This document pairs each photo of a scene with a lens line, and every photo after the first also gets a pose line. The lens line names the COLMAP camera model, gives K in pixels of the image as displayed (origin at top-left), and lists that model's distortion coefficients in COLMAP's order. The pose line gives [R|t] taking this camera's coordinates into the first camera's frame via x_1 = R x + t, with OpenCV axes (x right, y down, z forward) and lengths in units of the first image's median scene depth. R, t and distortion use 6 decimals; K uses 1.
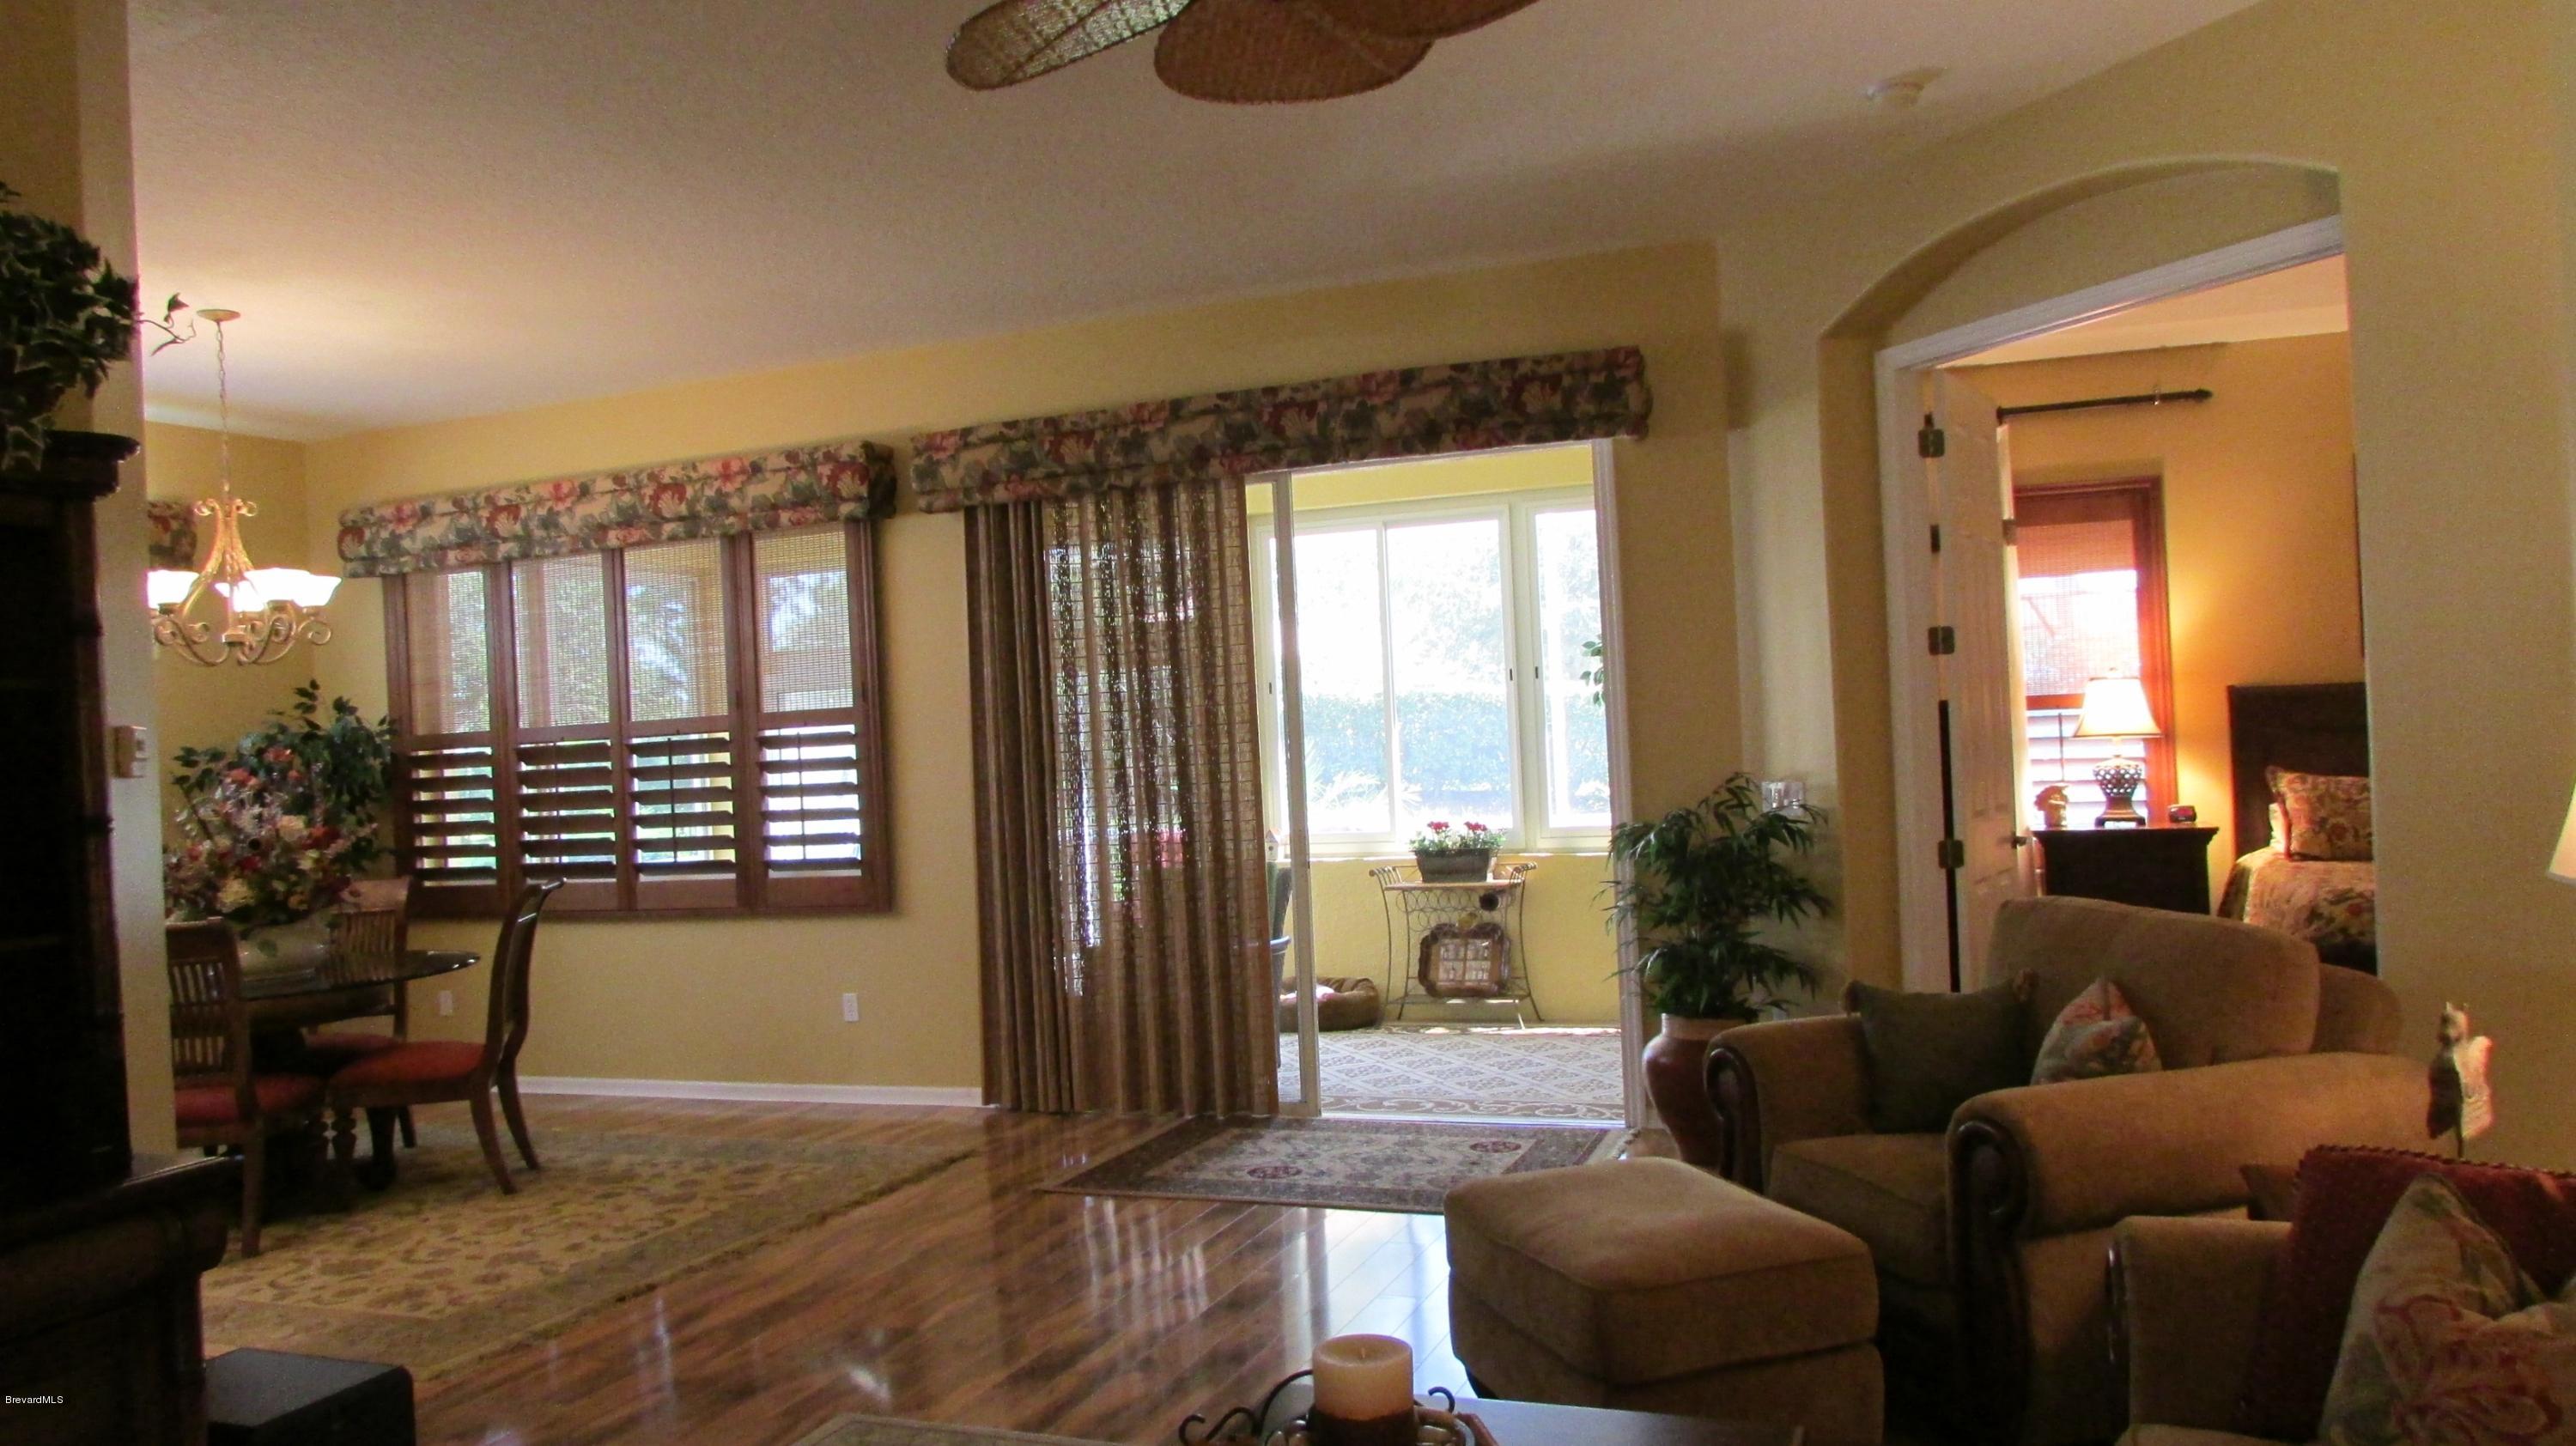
lens RADIAL K [[1935.6, 0, 1288.0], [0, 1935.6, 723.0], [0, 0, 1]] dist [-0.009929, -0.002394]
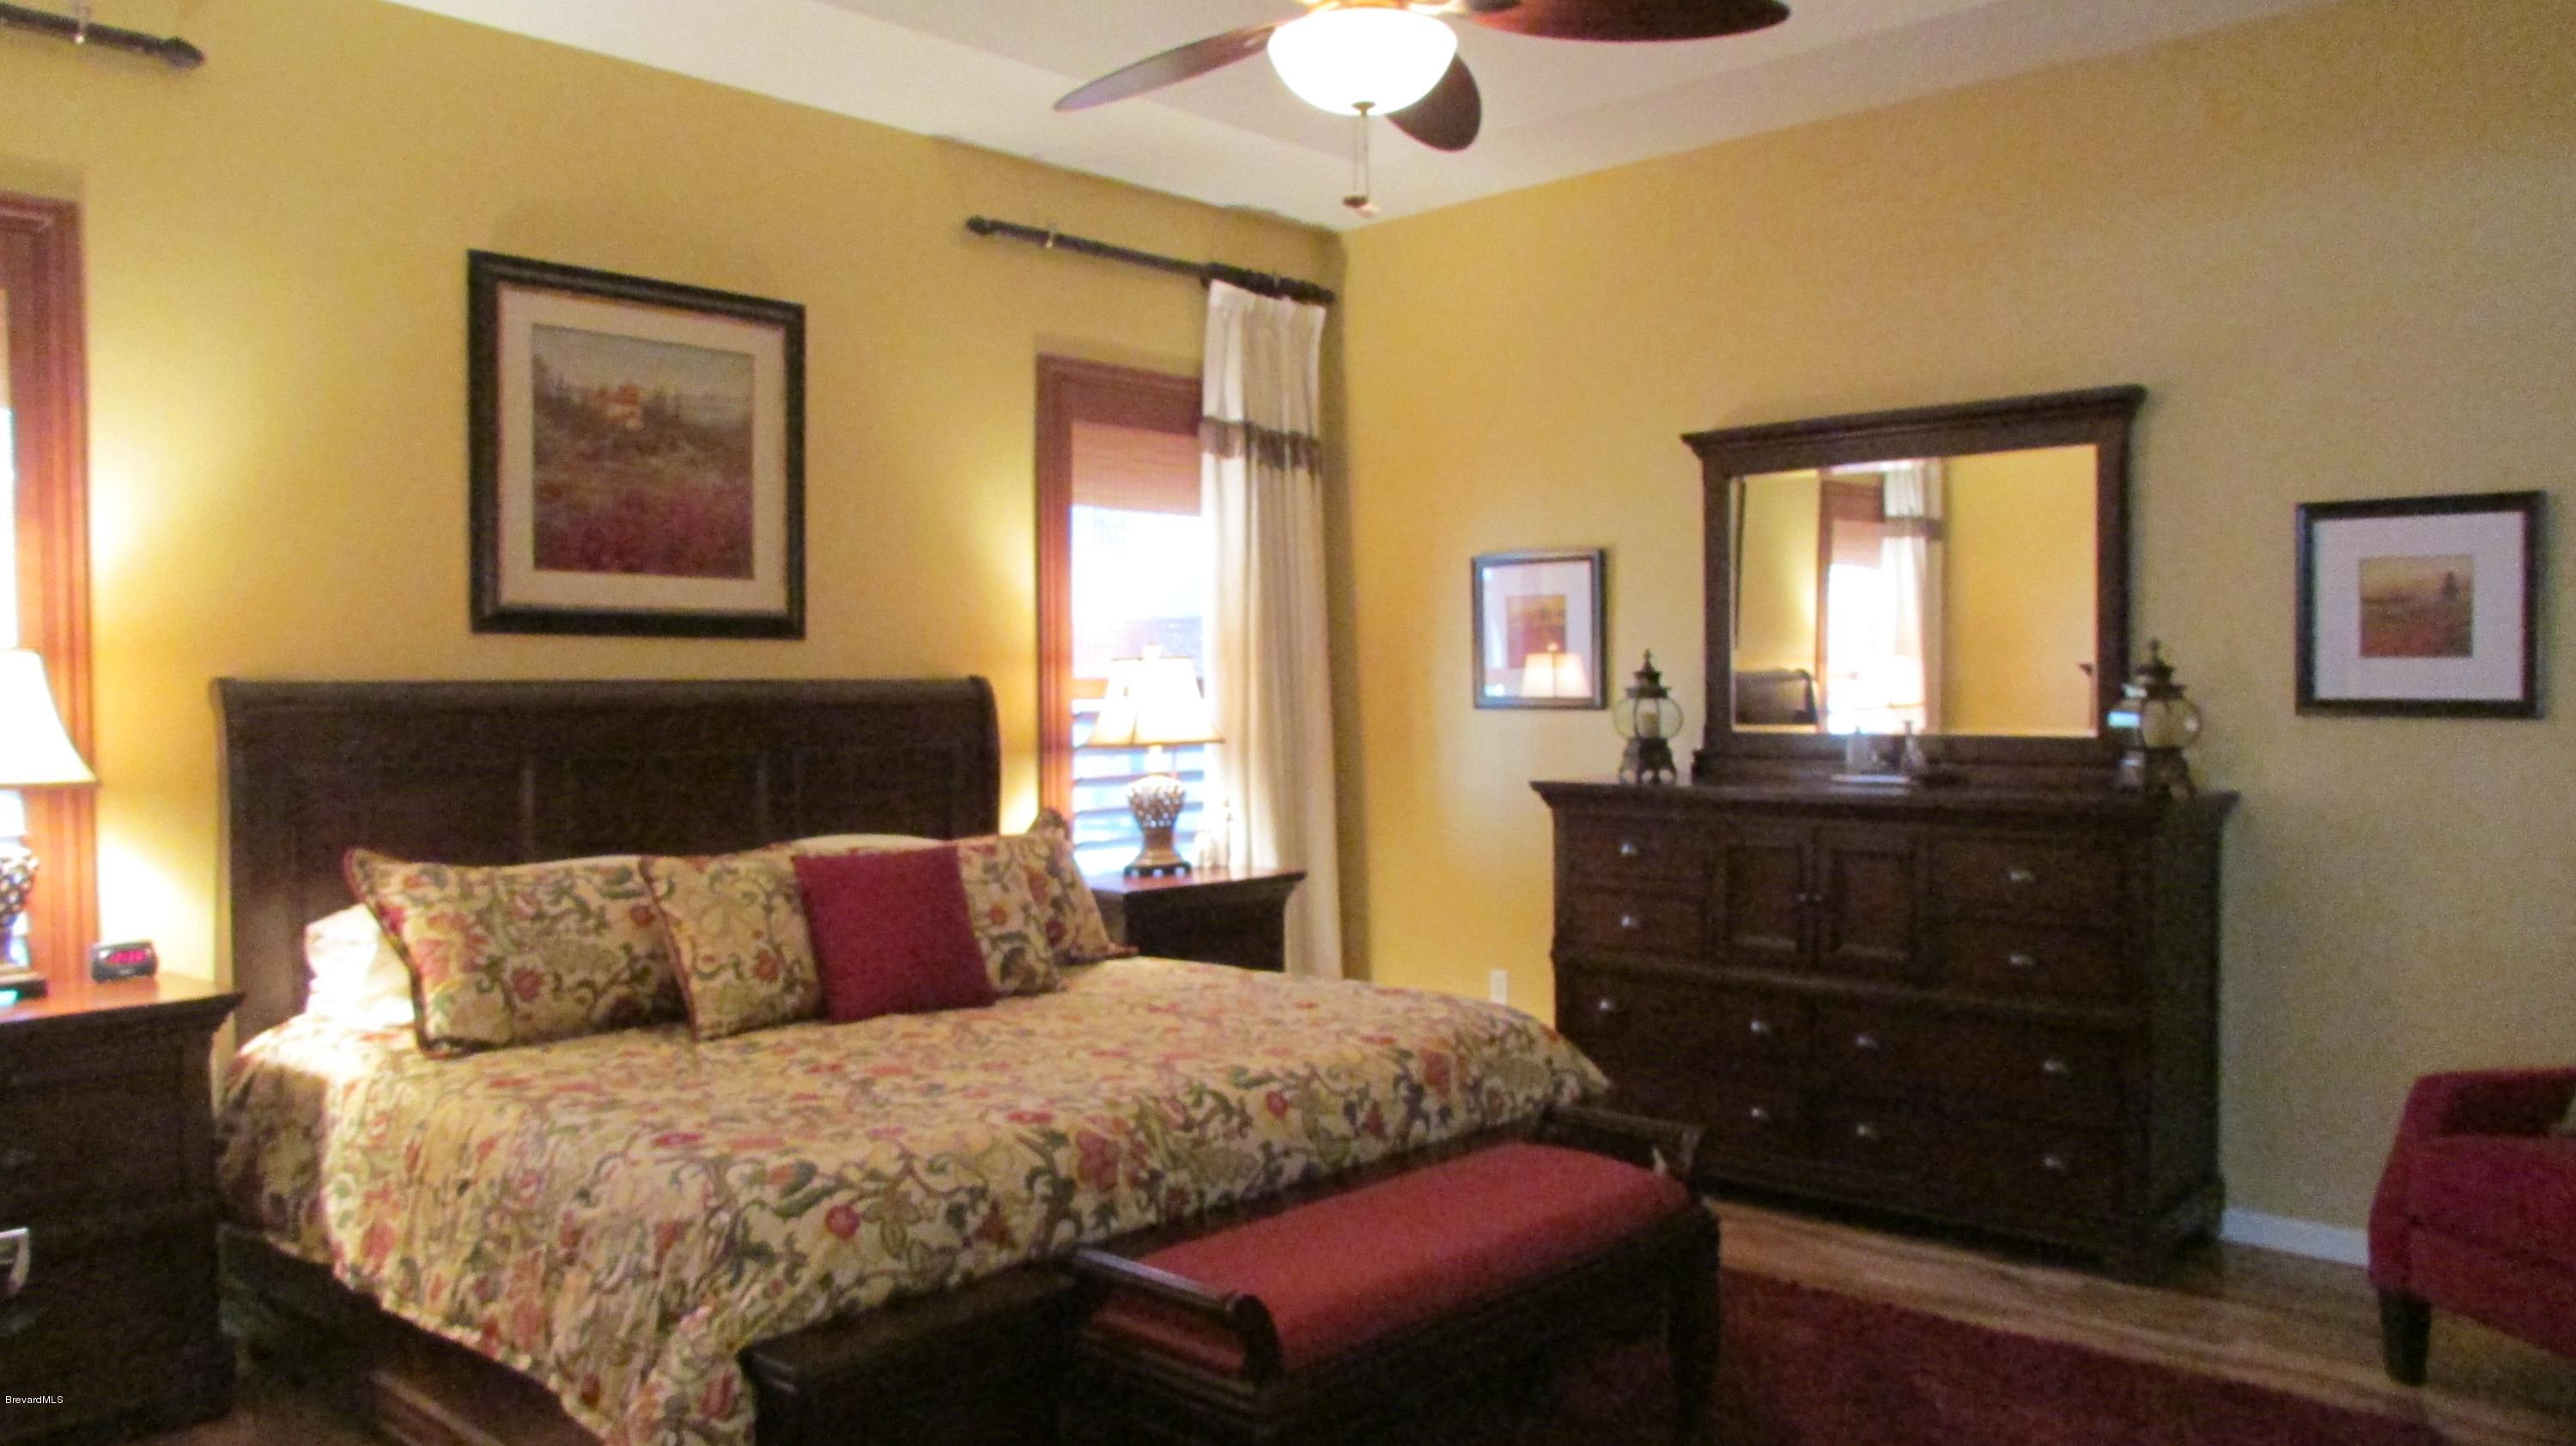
lens RADIAL K [[1837.4, 0, 1288.0], [0, 1837.4, 723.0], [0, 0, 1]] dist [0.004676, 0.004699]
pose [[0.405066, 0.018362, 0.914103, 0.181023], [-0.000064, 0.999799, -0.020055, 0.000450], [-0.914287, 0.008065, 0.404986, 0.575369]]
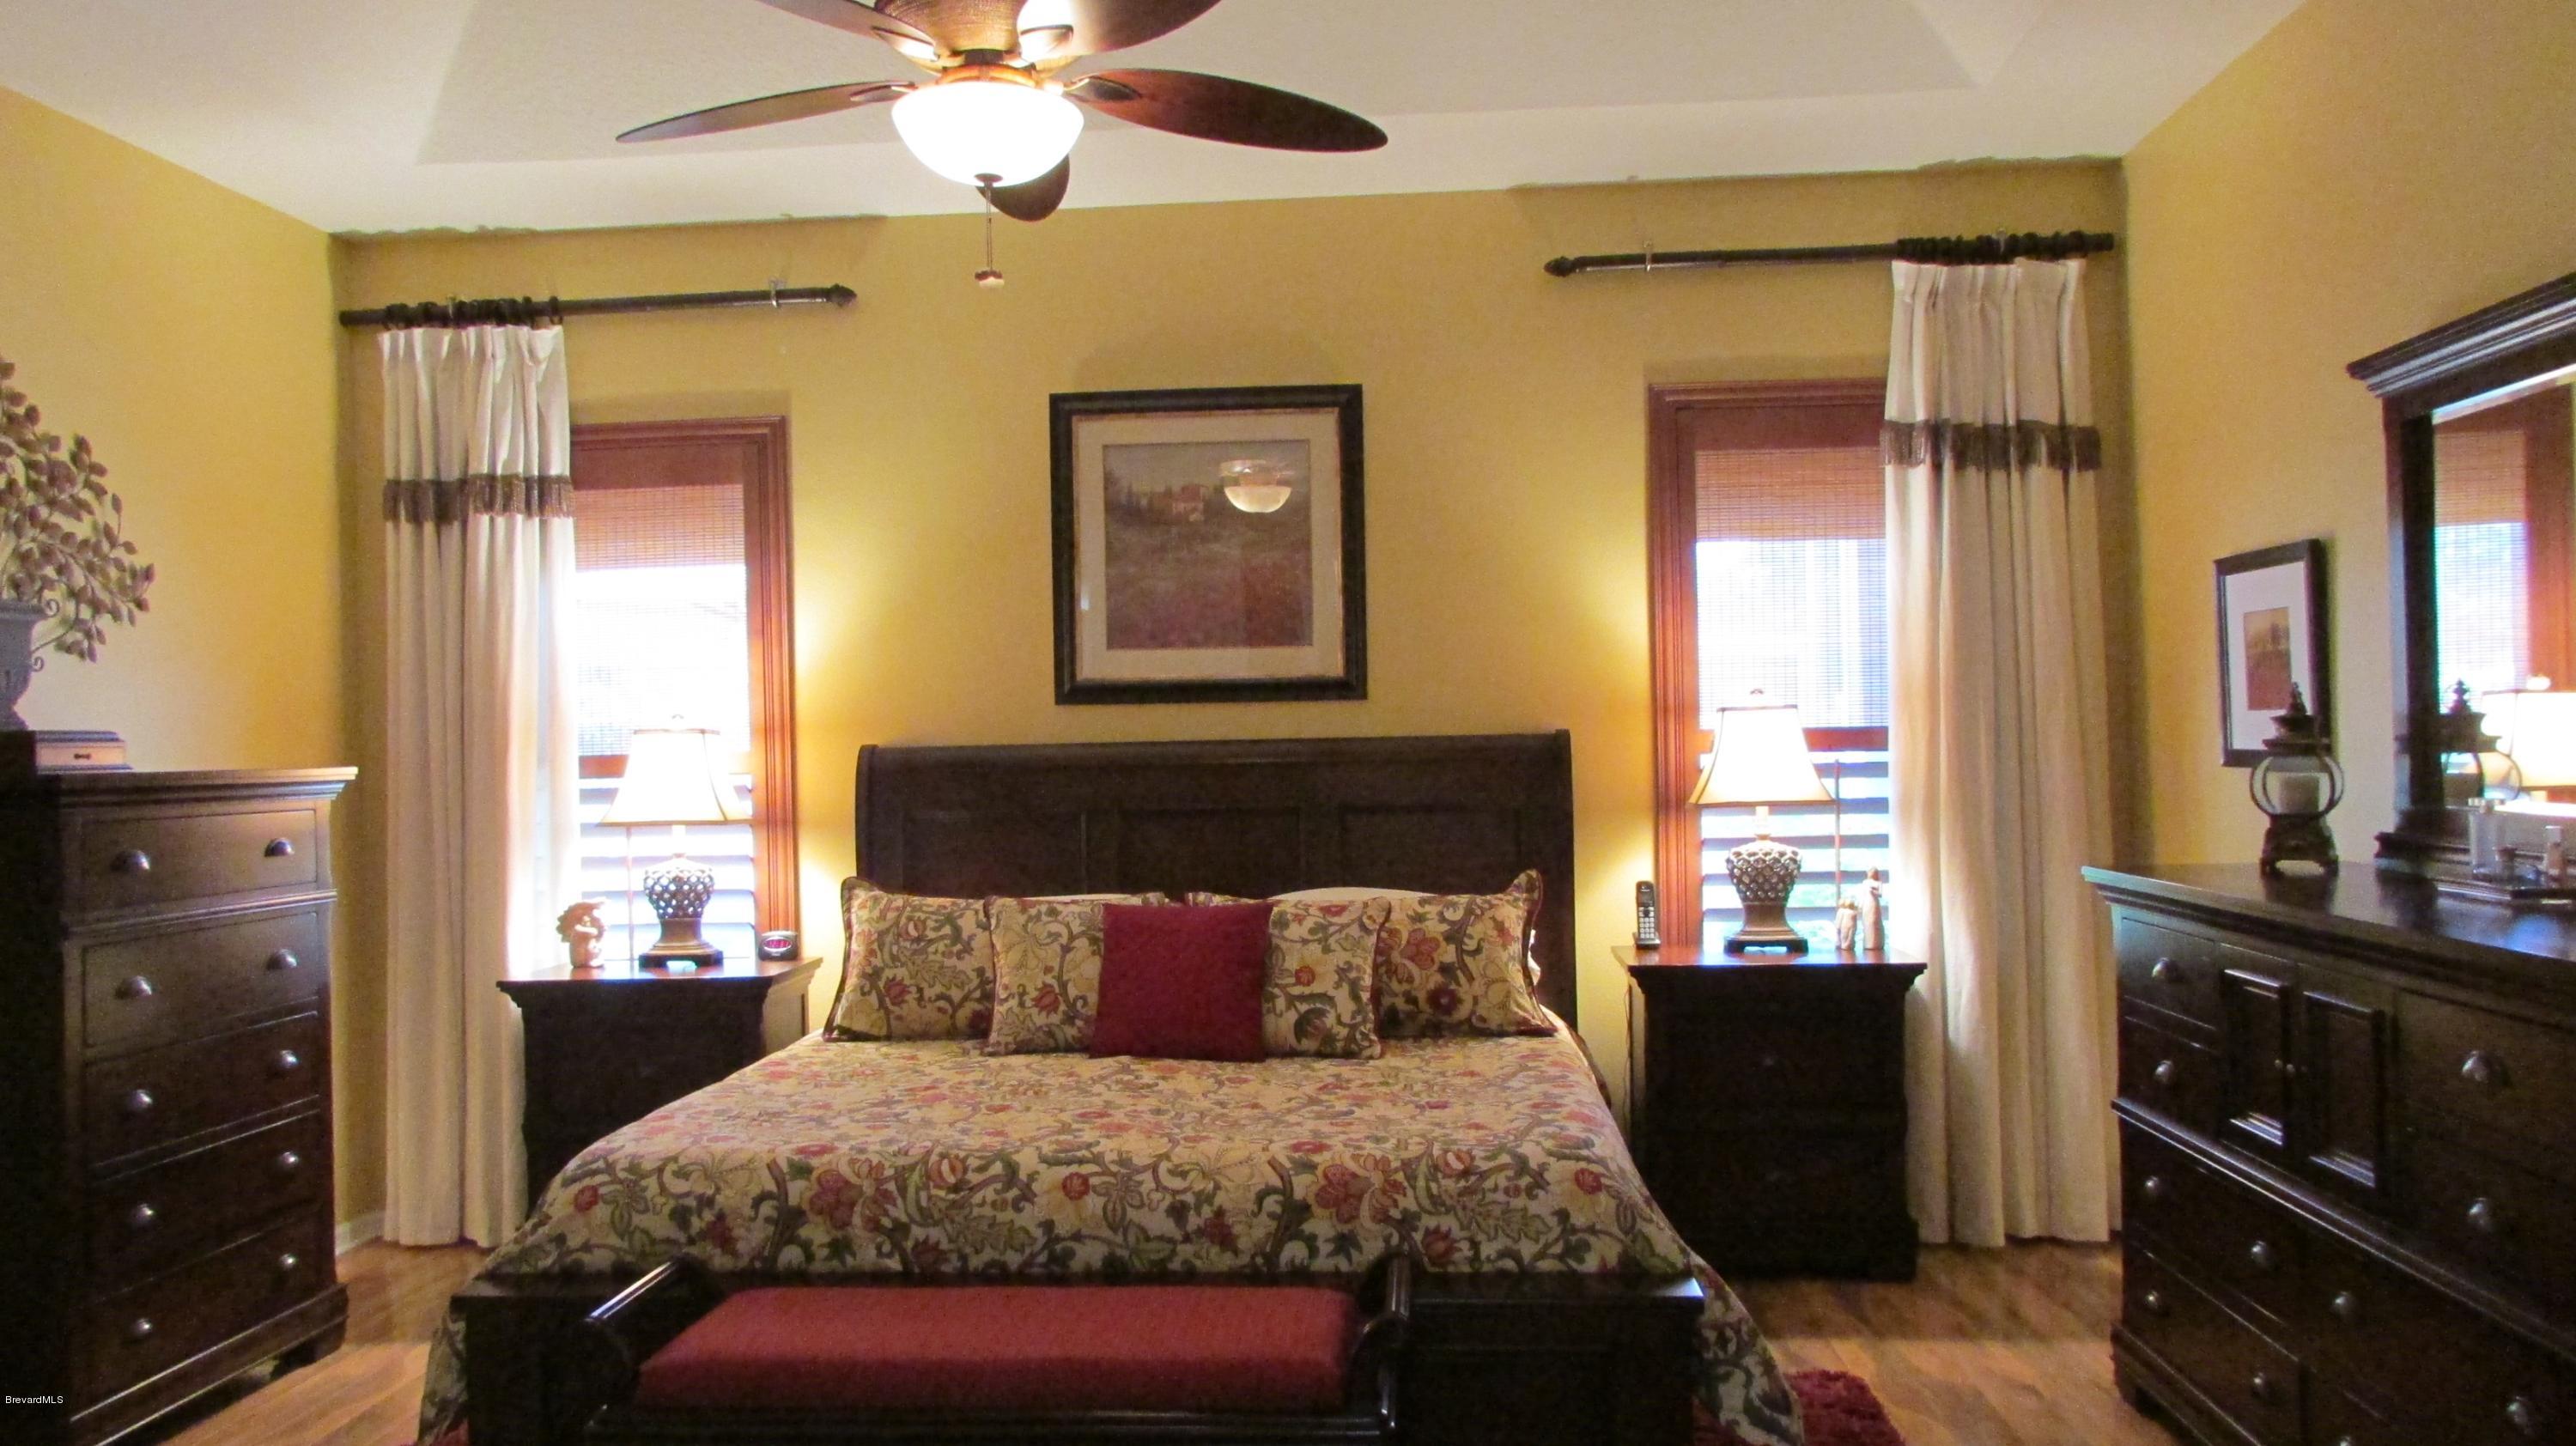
lens RADIAL K [[1855.5, 0, 1288.0], [0, 1855.5, 723.0], [0, 0, 1]] dist [-0.006811, -0.000297]
pose [[0.960727, 0.021901, 0.276629, 0.449289], [-0.015138, 0.999533, -0.026559, -0.012634], [-0.277082, 0.021328, 0.960610, 0.366559]]
